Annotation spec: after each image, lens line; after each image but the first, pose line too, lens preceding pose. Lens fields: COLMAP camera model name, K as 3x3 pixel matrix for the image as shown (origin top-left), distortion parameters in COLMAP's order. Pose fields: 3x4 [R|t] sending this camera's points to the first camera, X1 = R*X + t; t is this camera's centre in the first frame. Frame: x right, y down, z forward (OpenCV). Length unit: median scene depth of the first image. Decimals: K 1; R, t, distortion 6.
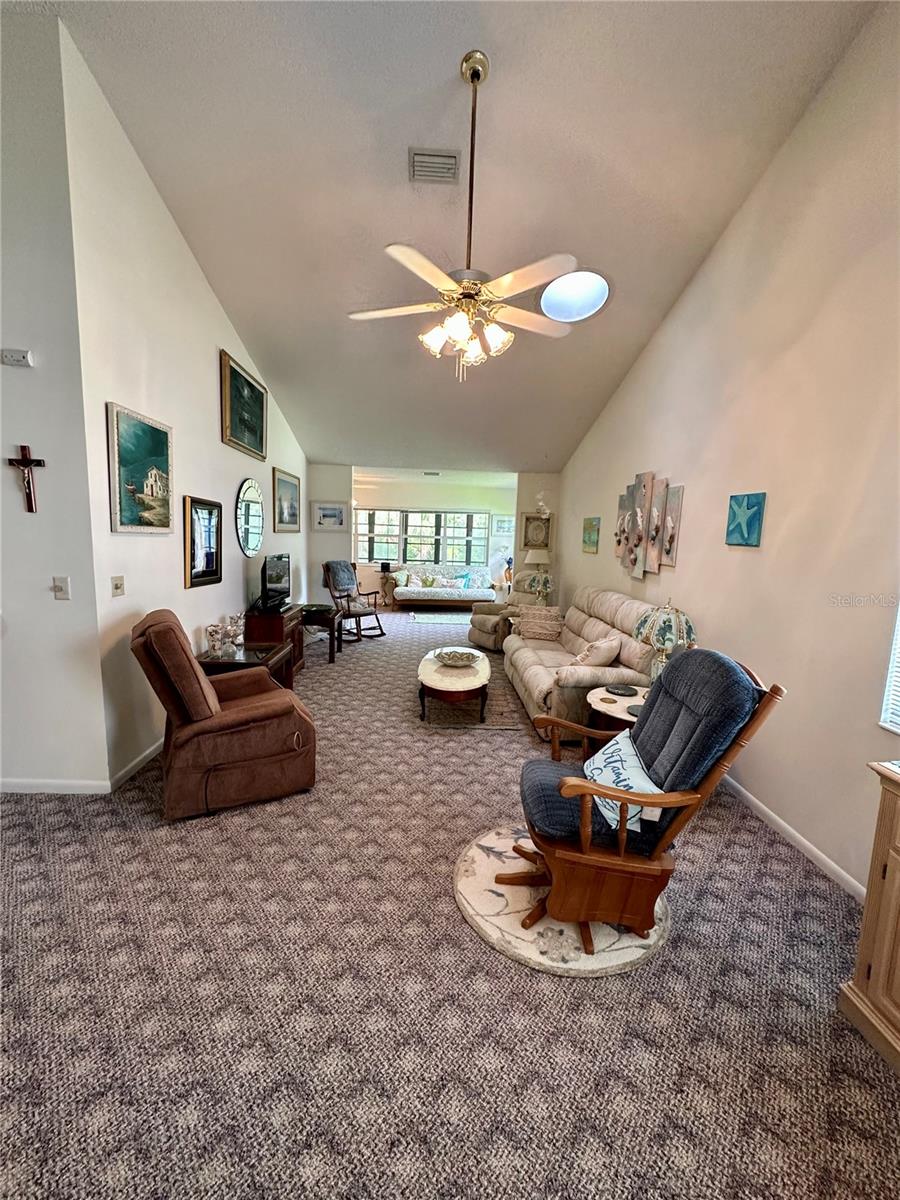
lens RADIAL K [[483.8, 0, 440.8], [0, 483.8, 607.2], [0, 0, 1]] dist [-0.002564, 0.000616]
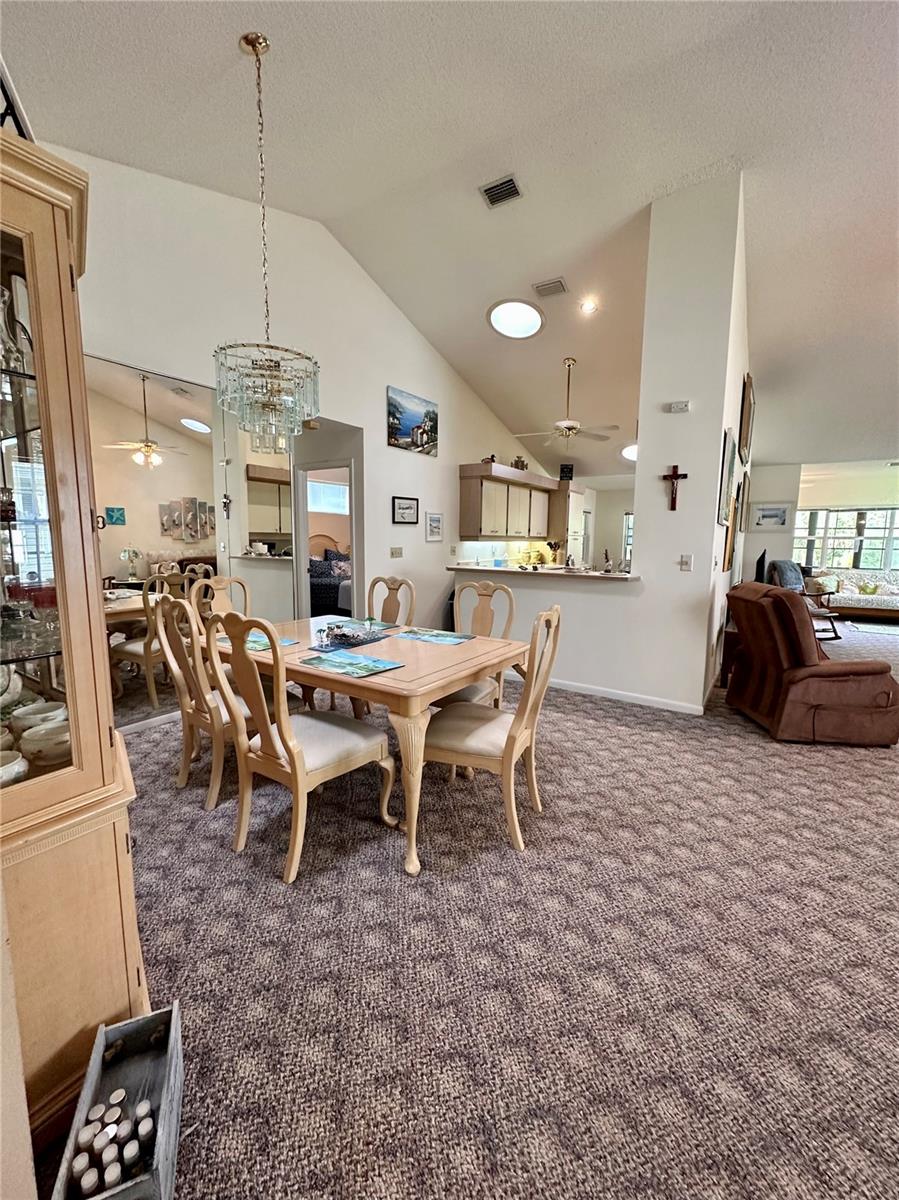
lens RADIAL K [[483.8, 0, 469.2], [0, 483.8, 600.9], [0, 0, 1]] dist [-0.002564, 0.000616]
pose [[0.815577, 0.047403, -0.576703, -0.447466], [-0.068608, 0.997530, -0.015033, 0.129378], [0.574567, 0.051827, 0.816815, -0.490783]]
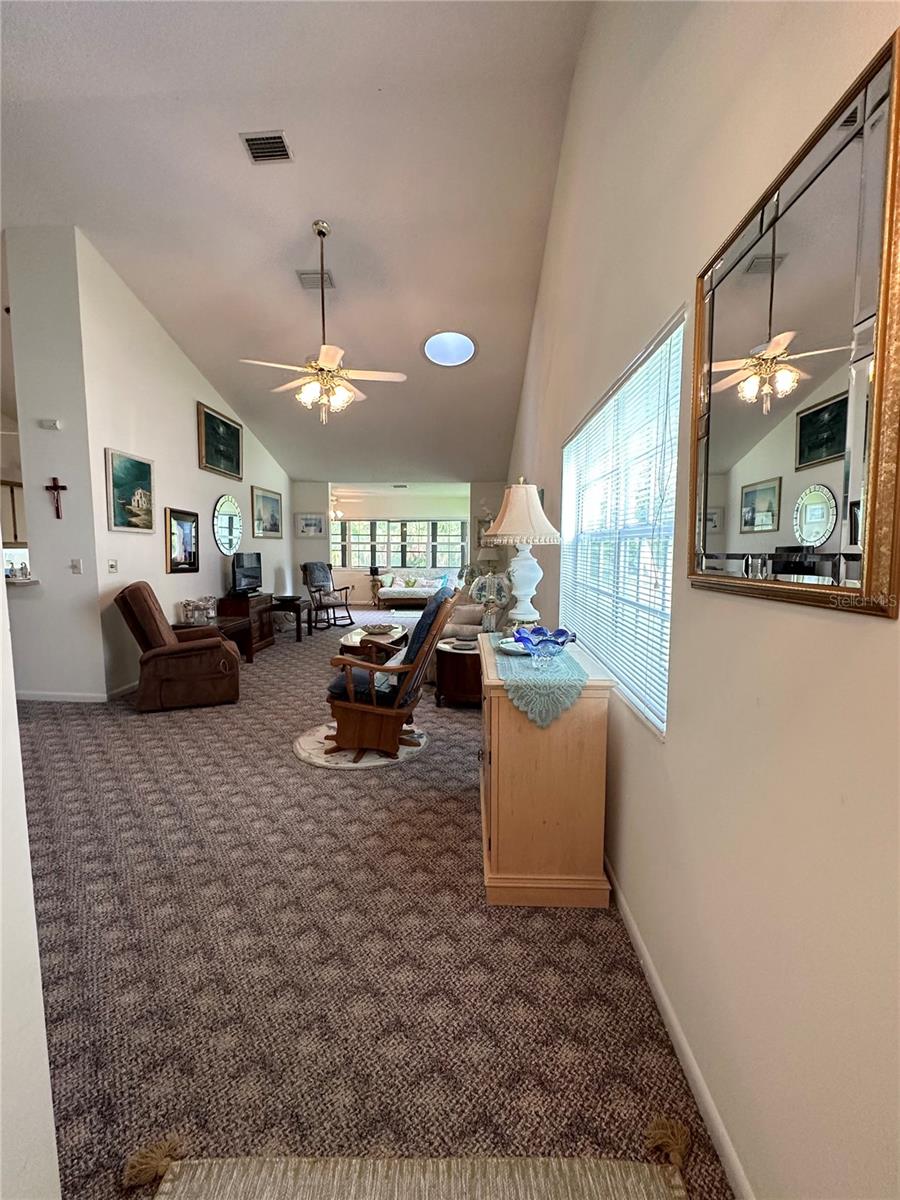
lens RADIAL K [[483.8, 0, 425.8], [0, 483.8, 605.0], [0, 0, 1]] dist [-0.002564, 0.000616]
pose [[0.995737, -0.016543, -0.090739, 0.451224], [0.013694, 0.999396, -0.031939, 0.141062], [0.091213, 0.030560, 0.995362, -0.423756]]
